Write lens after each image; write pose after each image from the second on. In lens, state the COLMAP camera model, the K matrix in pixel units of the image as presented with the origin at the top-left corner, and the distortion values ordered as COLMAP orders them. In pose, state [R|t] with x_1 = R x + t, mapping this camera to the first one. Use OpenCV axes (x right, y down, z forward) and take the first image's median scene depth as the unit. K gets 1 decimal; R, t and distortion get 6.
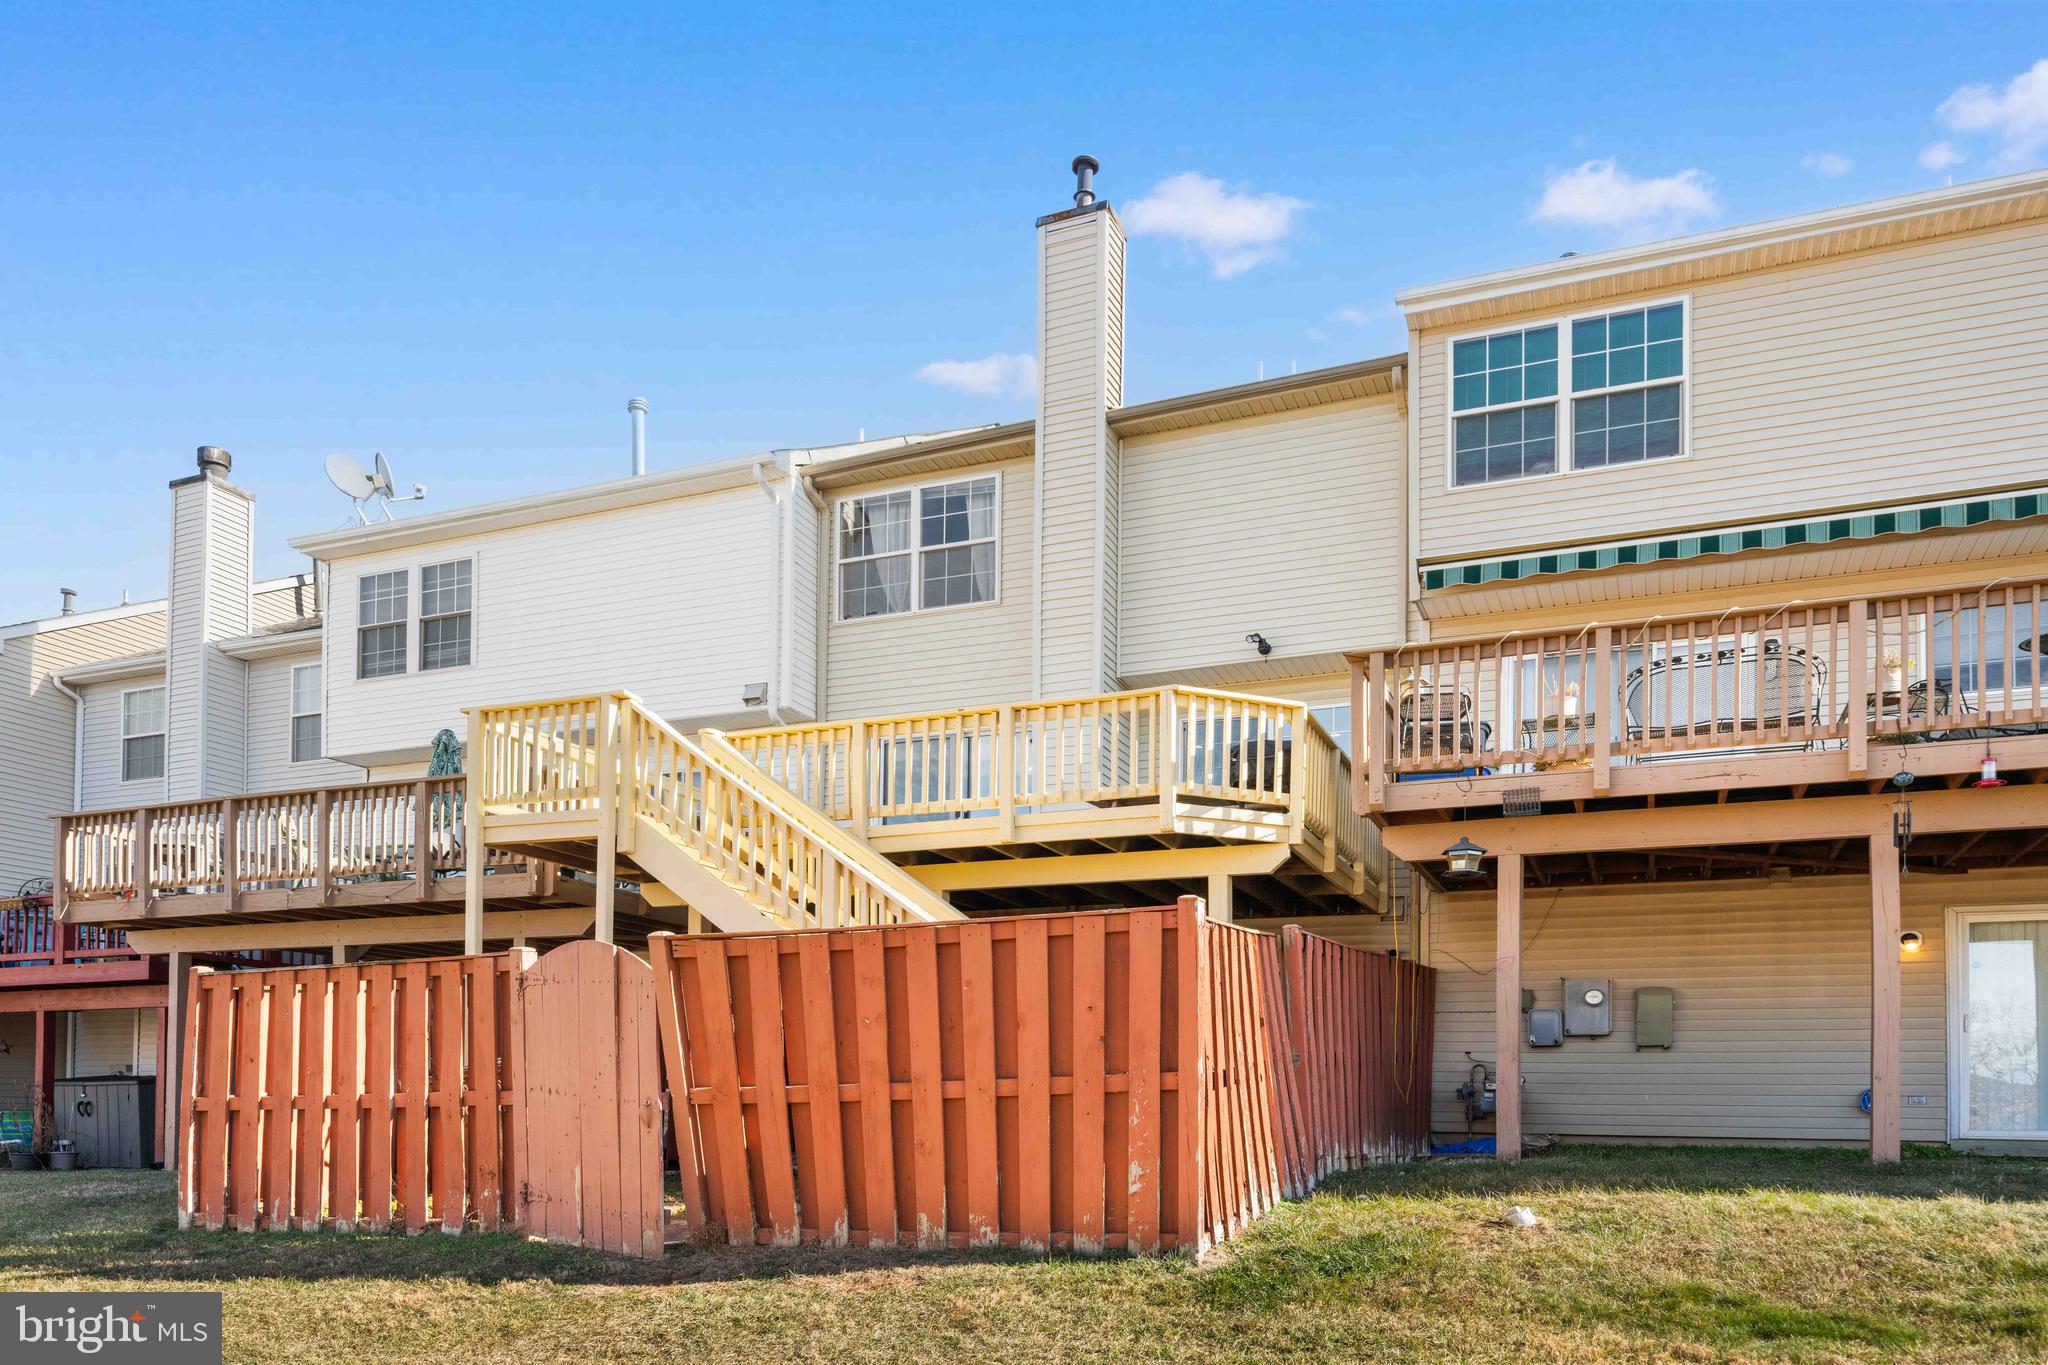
lens RADIAL K [[1345.9, 0, 1023.3], [0, 1345.9, 668.4], [0, 0, 1]] dist [0.004930, -0.000158]
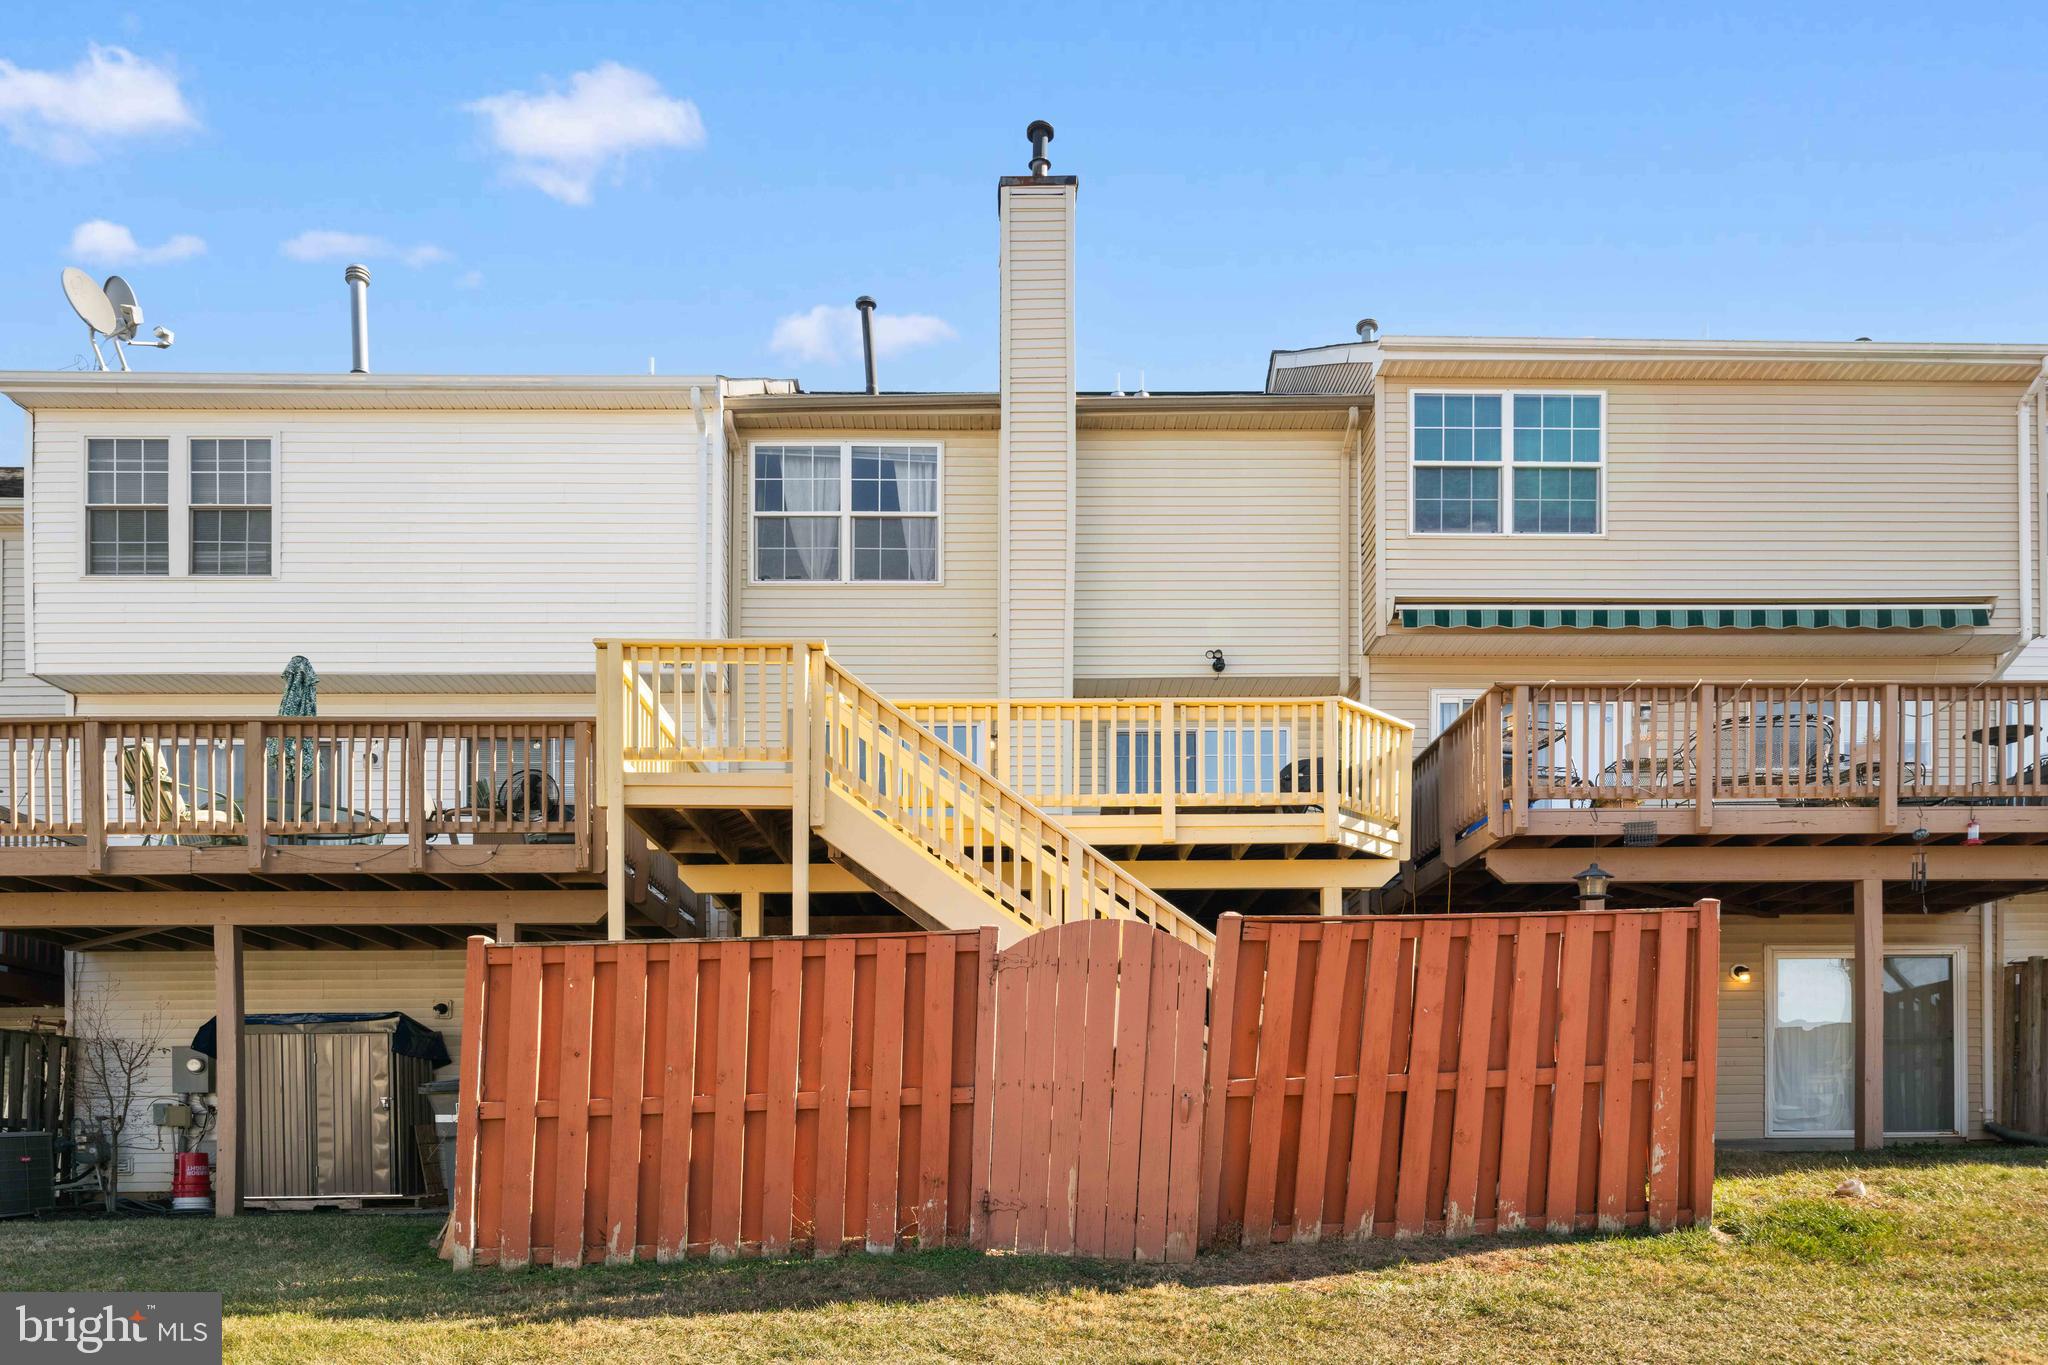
lens RADIAL K [[1468.3, 0, 1024.3], [0, 1468.3, 695.8], [0, 0, 1]] dist [-0.003440, 0.007487]
pose [[0.917515, 0.099374, 0.385087, -0.390112], [-0.103709, 0.994562, -0.009553, 0.034486], [-0.383942, -0.031172, 0.922831, 0.059139]]
